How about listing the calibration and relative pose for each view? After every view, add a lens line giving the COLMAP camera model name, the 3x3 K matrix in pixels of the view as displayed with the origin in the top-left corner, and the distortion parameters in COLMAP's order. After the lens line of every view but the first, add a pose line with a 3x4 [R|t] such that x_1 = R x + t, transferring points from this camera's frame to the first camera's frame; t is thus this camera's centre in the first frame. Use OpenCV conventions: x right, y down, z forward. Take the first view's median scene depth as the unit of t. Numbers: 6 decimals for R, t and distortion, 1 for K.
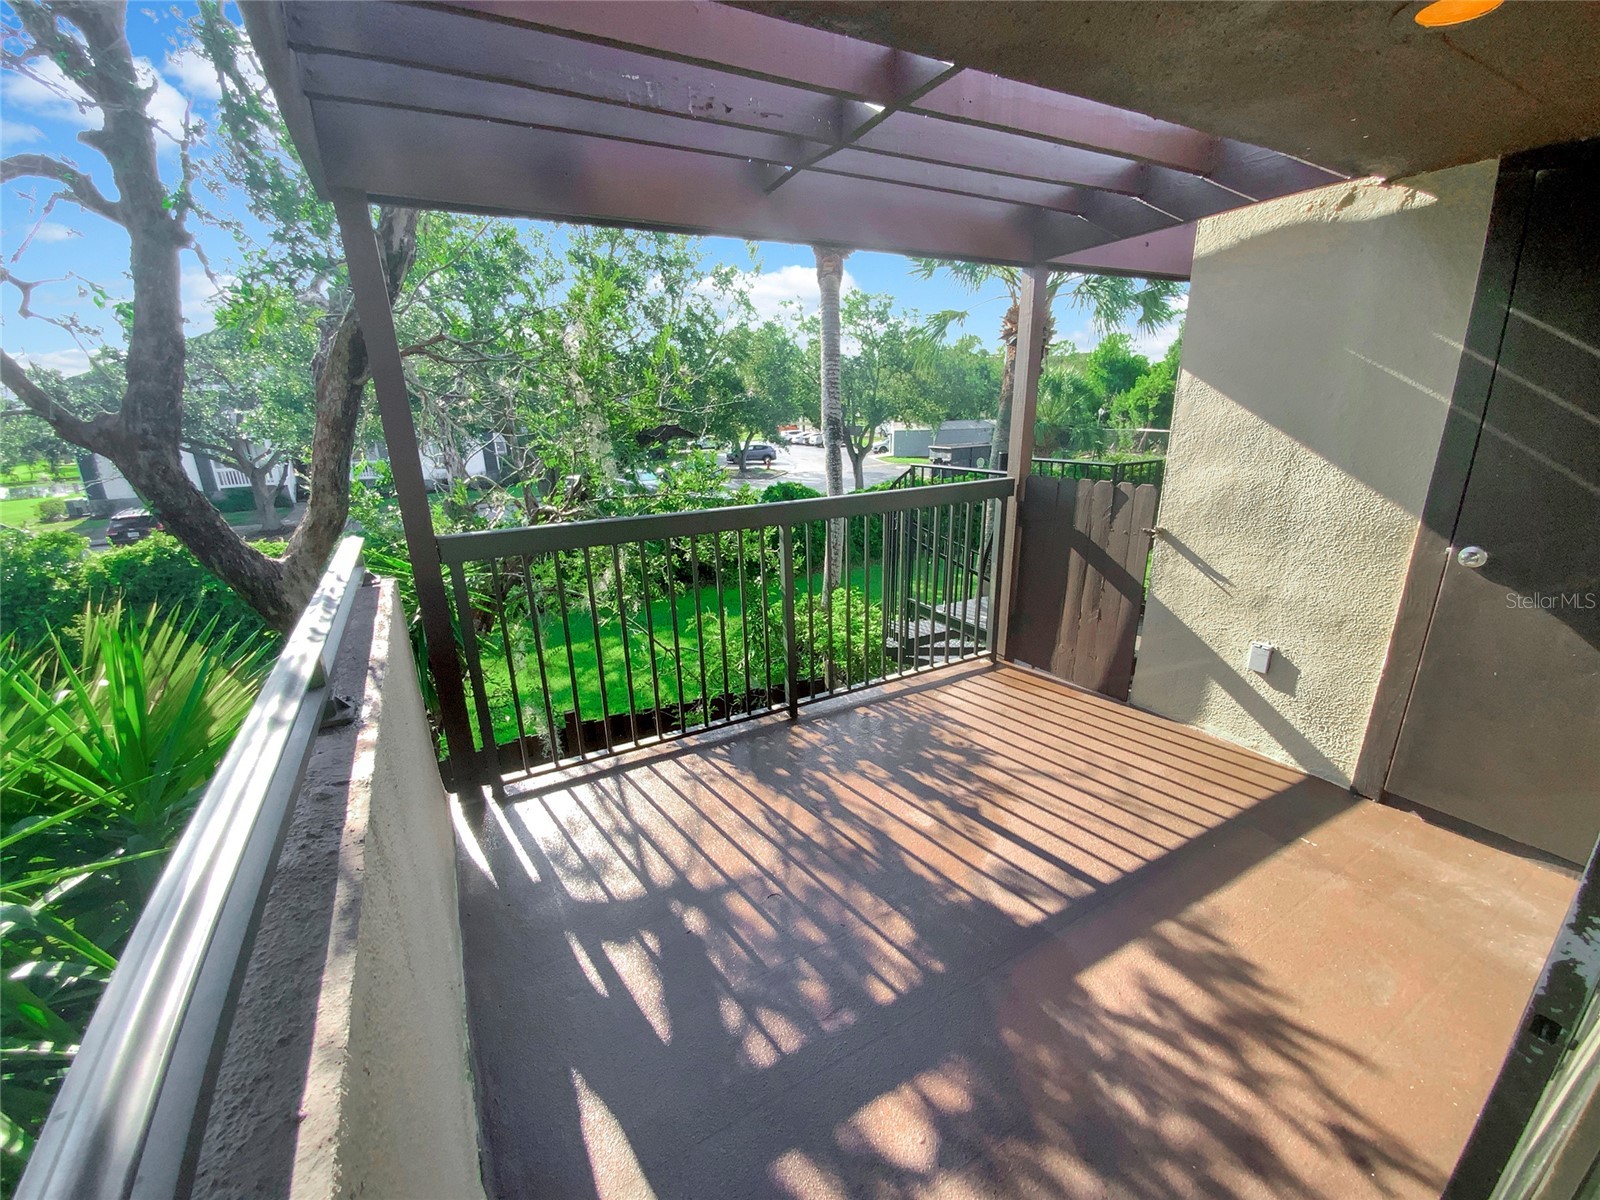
lens RADIAL K [[646.7, 0, 800.9], [0, 646.7, 603.6], [0, 0, 1]] dist [0.020804, -0.017408]
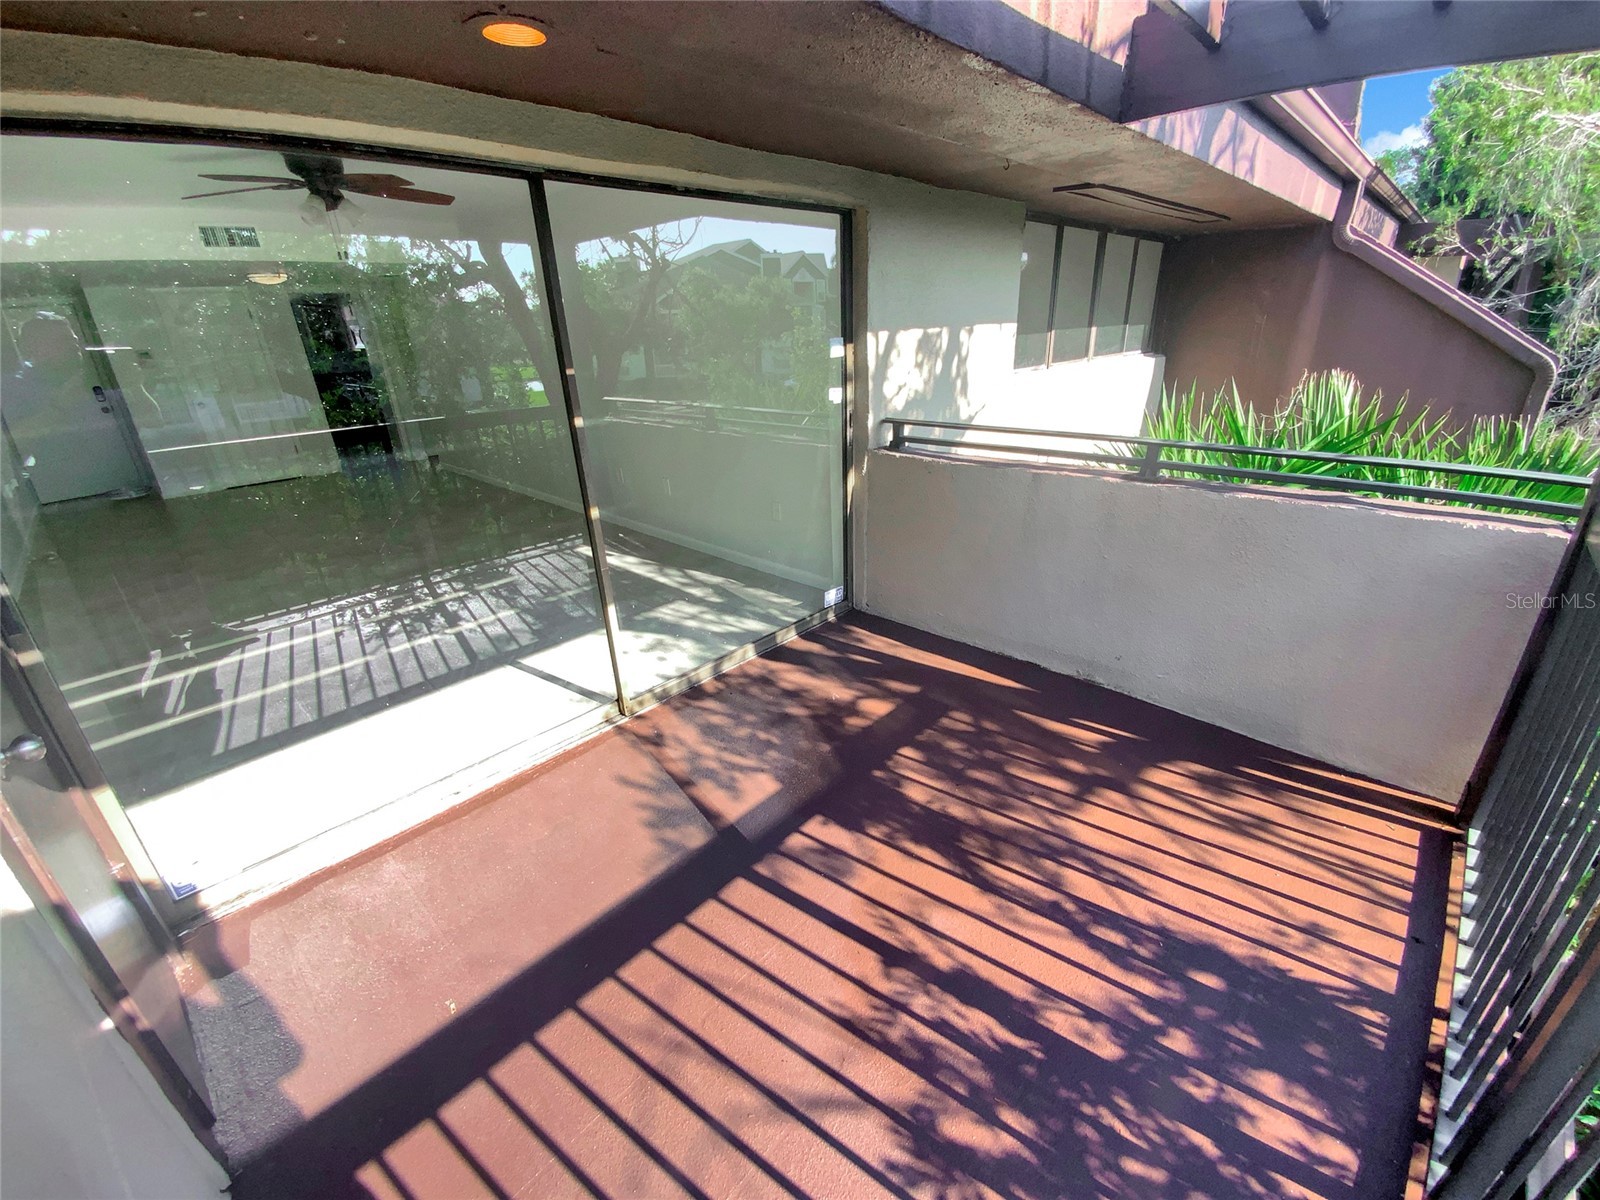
lens RADIAL K [[646.7, 0, 800.9], [0, 646.7, 603.6], [0, 0, 1]] dist [0.020804, -0.017408]
pose [[-0.952087, 0.176498, -0.249756, 0.465415], [-0.028373, 0.762160, 0.646766, -0.423407], [0.304507, 0.622864, -0.720635, 1.237395]]
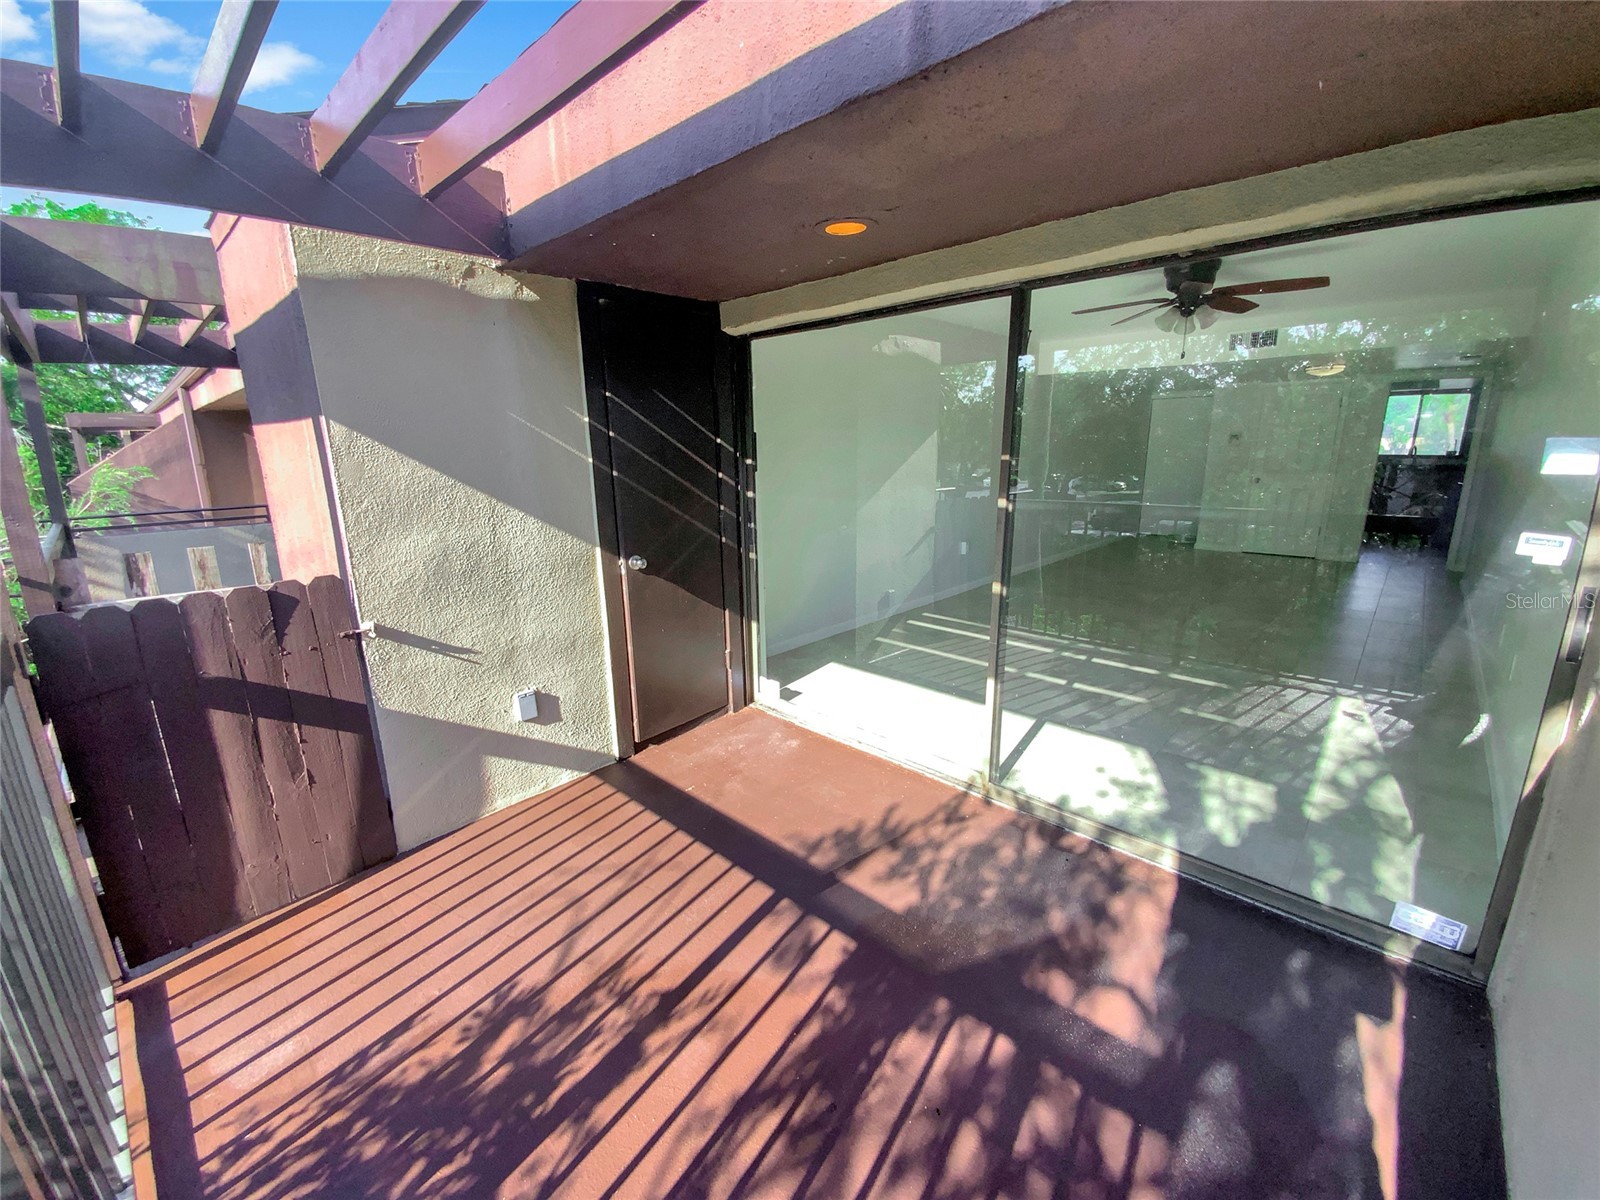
lens RADIAL K [[646.7, 0, 800.9], [0, 646.7, 603.6], [0, 0, 1]] dist [0.020804, -0.017408]
pose [[-0.306897, -0.198126, 0.930892, -0.377446], [0.304713, 0.906153, 0.293319, -0.253751], [-0.901645, 0.373674, -0.217724, 0.857997]]
